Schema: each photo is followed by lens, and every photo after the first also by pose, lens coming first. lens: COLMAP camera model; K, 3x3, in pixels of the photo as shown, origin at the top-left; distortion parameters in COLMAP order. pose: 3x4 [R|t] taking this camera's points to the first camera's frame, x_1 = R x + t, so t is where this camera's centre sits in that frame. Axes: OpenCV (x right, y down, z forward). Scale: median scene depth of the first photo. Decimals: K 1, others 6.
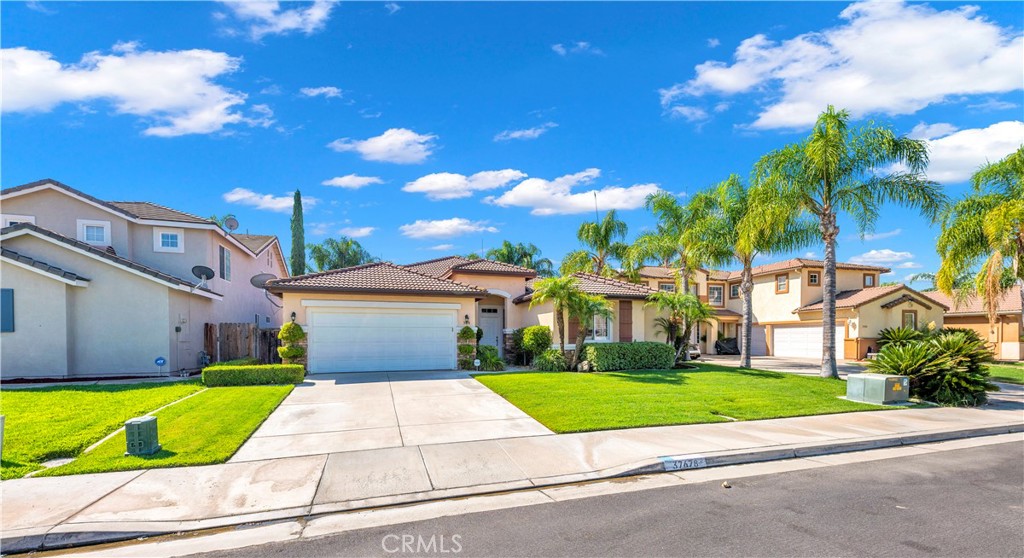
lens RADIAL K [[407.9, 0, 513.4], [0, 407.9, 344.9], [0, 0, 1]] dist [0.013516, -0.008318]
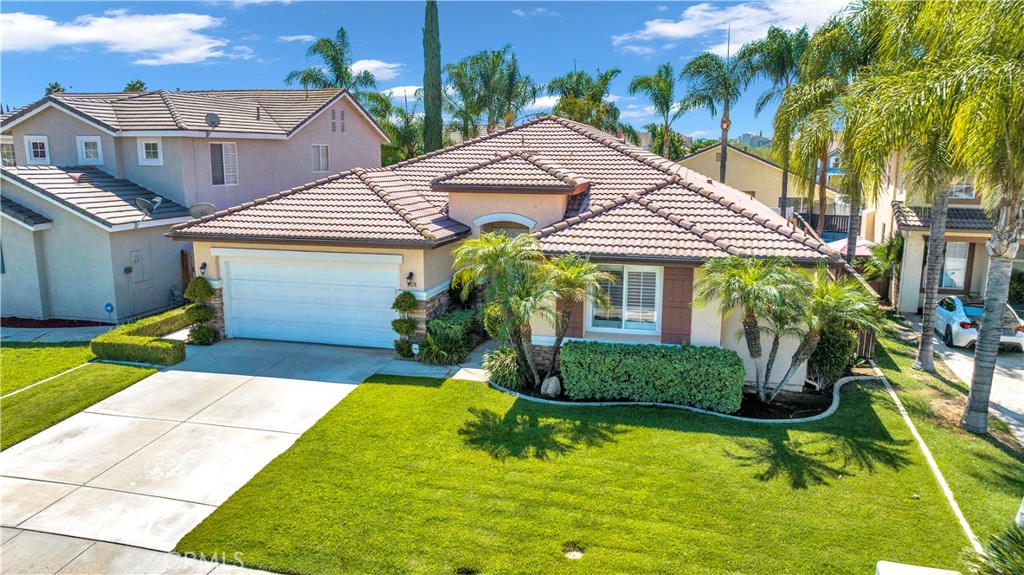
lens RADIAL K [[720.8, 0, 516.5], [0, 720.8, 288.5], [0, 0, 1]] dist [-0.043202, 0.035140]
pose [[0.838531, 0.111182, -0.533390, 0.903355], [-0.017634, 0.983984, 0.177384, -0.359660], [0.544569, -0.139337, 0.827061, 0.208776]]
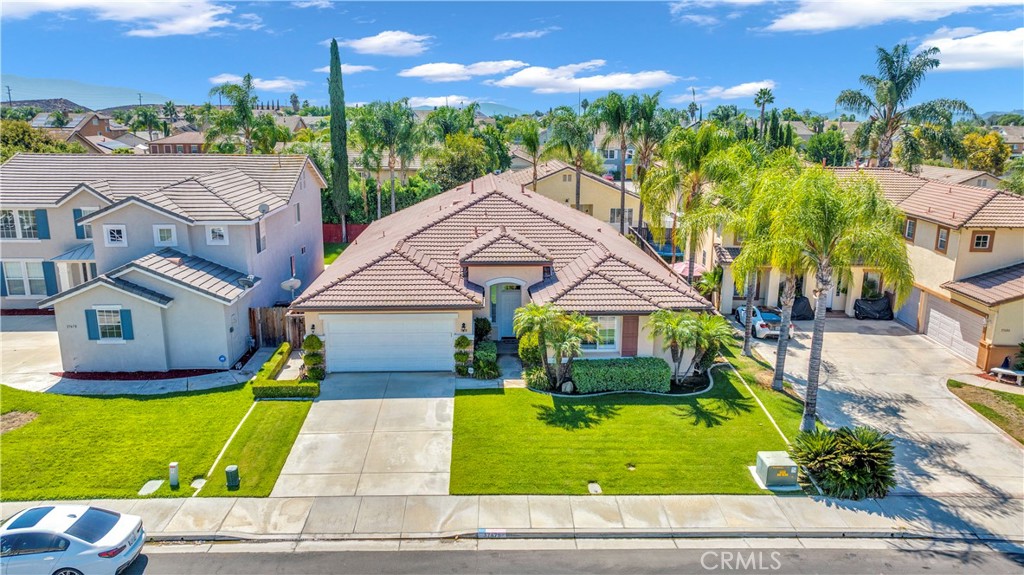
lens RADIAL K [[720.8, 0, 516.5], [0, 720.8, 288.5], [0, 0, 1]] dist [-0.043202, 0.035140]
pose [[0.959455, 0.076530, -0.271272, 0.712585], [-0.015789, 0.975515, 0.219364, -0.798135], [0.281418, -0.206186, 0.937172, -0.926470]]
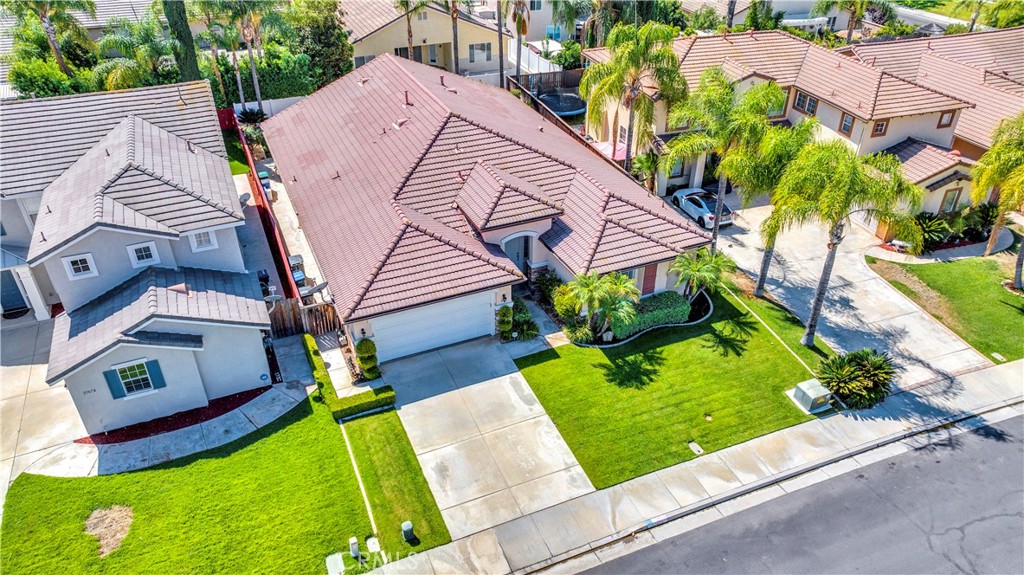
lens RADIAL K [[720.8, 0, 516.5], [0, 720.8, 288.5], [0, 0, 1]] dist [-0.043202, 0.035140]
pose [[0.996626, -0.037054, 0.073238, -0.312604], [-0.007868, 0.845057, 0.534618, -1.558907], [-0.081700, -0.533390, 0.841914, -0.829933]]
